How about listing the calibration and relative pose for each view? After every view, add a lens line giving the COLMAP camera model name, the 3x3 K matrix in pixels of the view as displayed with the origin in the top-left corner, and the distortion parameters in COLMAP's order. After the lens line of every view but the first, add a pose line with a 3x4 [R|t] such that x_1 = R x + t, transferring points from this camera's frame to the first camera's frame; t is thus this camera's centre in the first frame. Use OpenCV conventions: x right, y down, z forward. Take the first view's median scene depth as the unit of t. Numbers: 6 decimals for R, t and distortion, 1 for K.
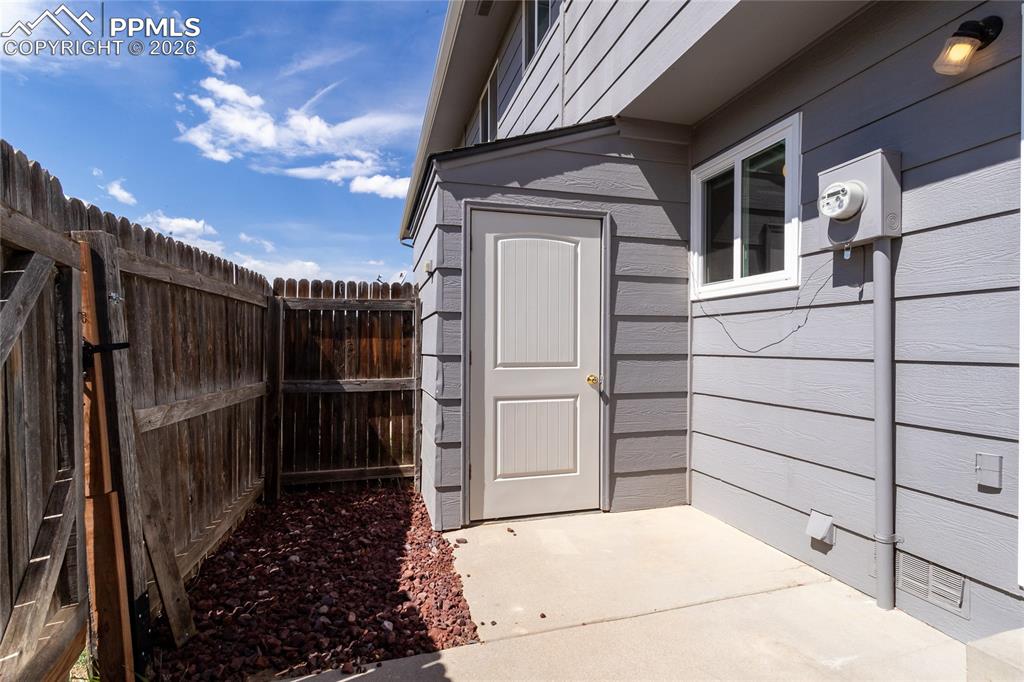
lens RADIAL K [[501.0, 0, 510.9], [0, 501.0, 350.5], [0, 0, 1]] dist [-0.000823, 0.002420]
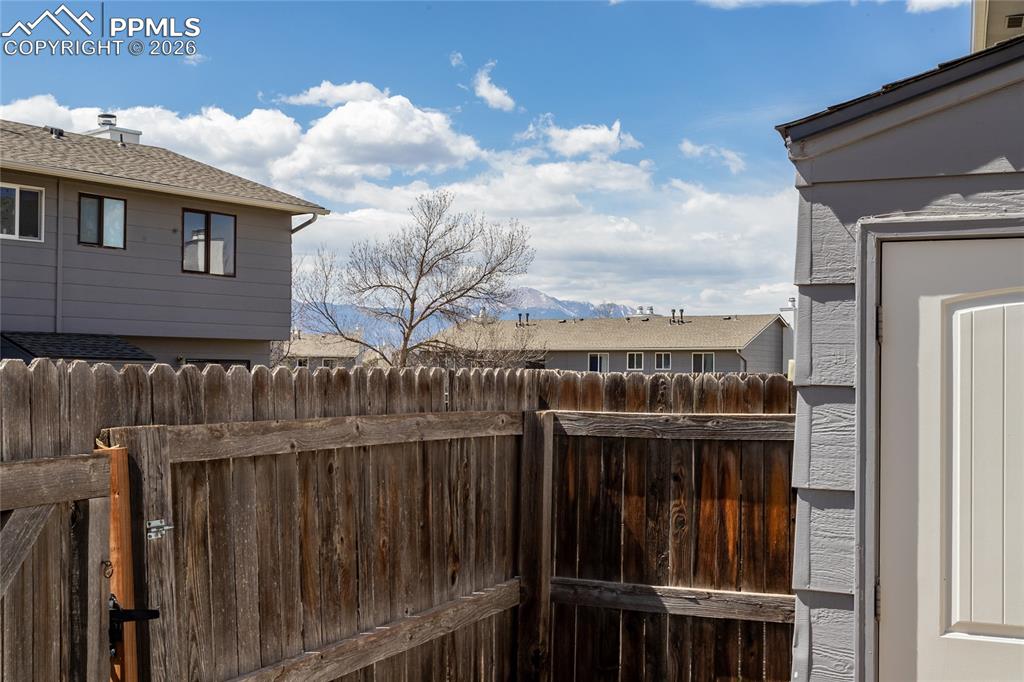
lens RADIAL K [[1171.9, 0, 517.1], [0, 1171.9, 346.9], [0, 0, 1]] dist [0.025109, 0.000000]
pose [[0.794208, -0.004832, -0.607626, 0.270782], [-0.006499, 0.999844, -0.016445, -0.177301], [0.607611, 0.017009, 0.794053, 0.050962]]
